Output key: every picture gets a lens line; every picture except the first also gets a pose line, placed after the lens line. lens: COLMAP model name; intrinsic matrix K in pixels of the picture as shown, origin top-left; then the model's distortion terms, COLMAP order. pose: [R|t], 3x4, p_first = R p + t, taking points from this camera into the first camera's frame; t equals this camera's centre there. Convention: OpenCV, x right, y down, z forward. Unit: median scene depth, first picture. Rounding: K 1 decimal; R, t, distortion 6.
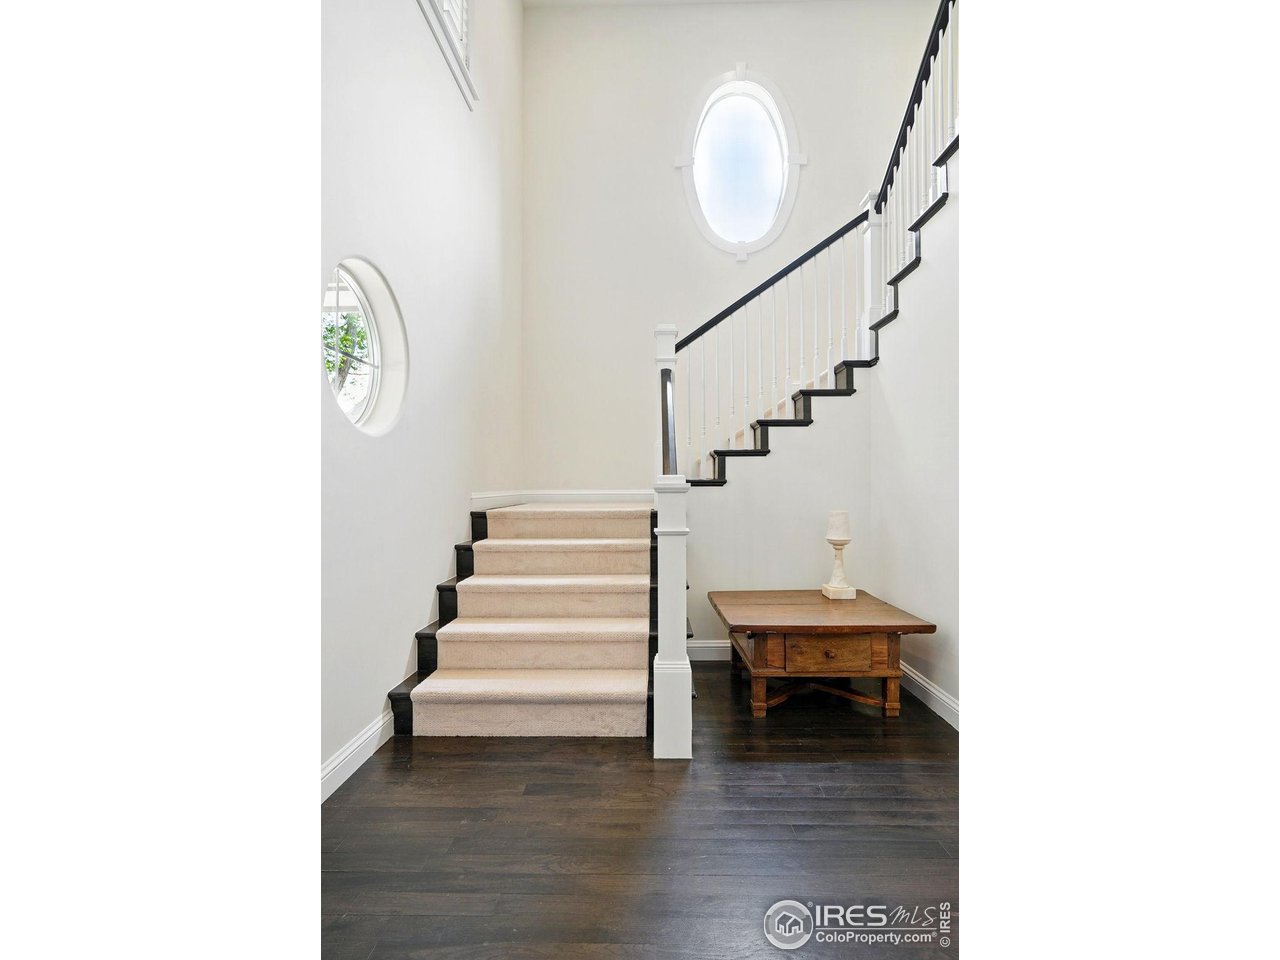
lens RADIAL K [[566.1, 0, 641.2], [0, 566.1, 480.5], [0, 0, 1]] dist [-0.007052, 0.000345]
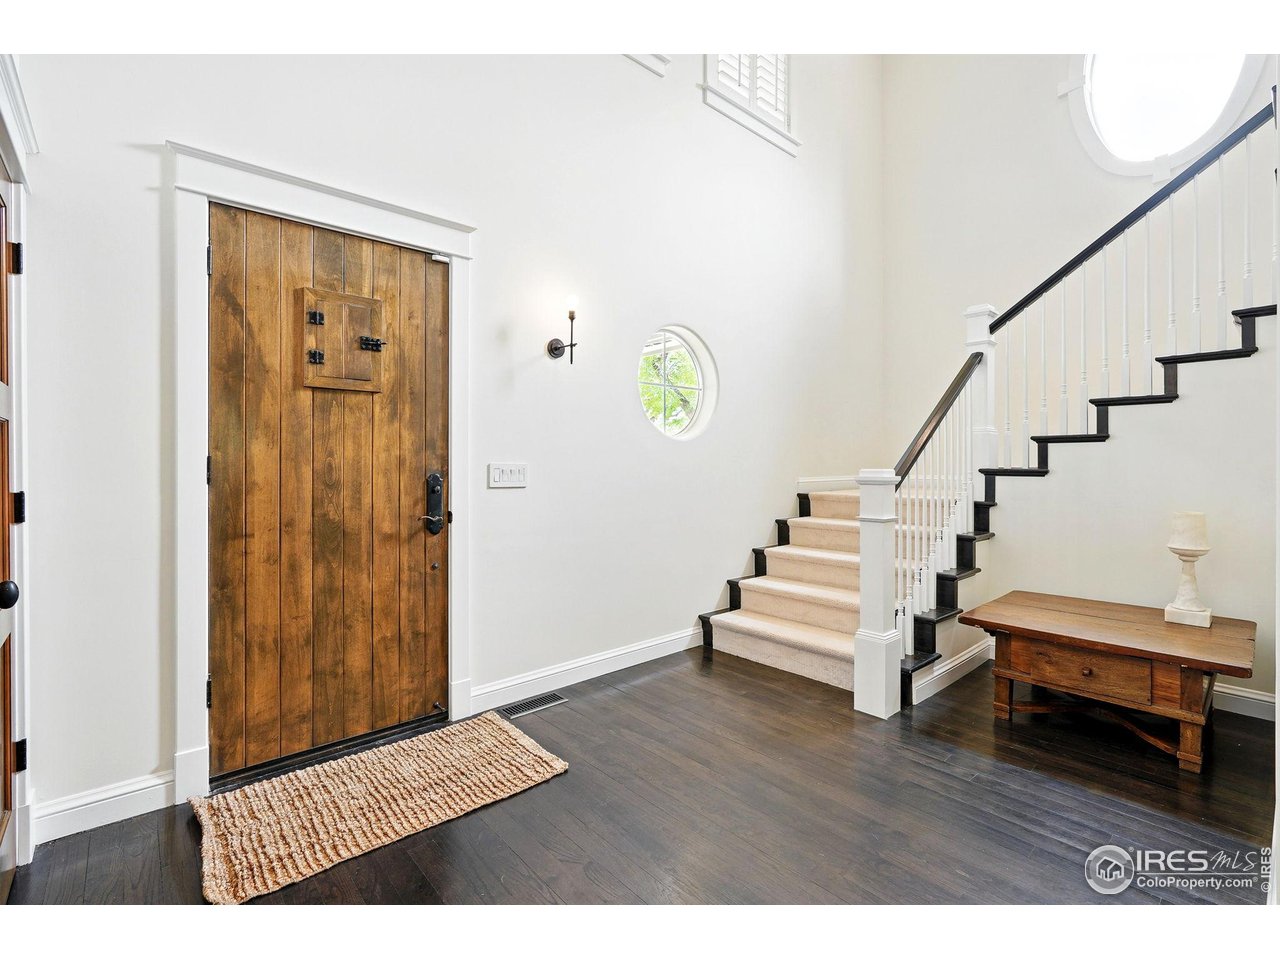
lens RADIAL K [[566.1, 0, 626.3], [0, 566.1, 472.2], [0, 0, 1]] dist [-0.007052, 0.000345]
pose [[0.678965, 0.015898, -0.733999, 0.481159], [0.002584, 0.999708, 0.024044, -0.028145], [0.734167, -0.018222, 0.678725, -0.121655]]
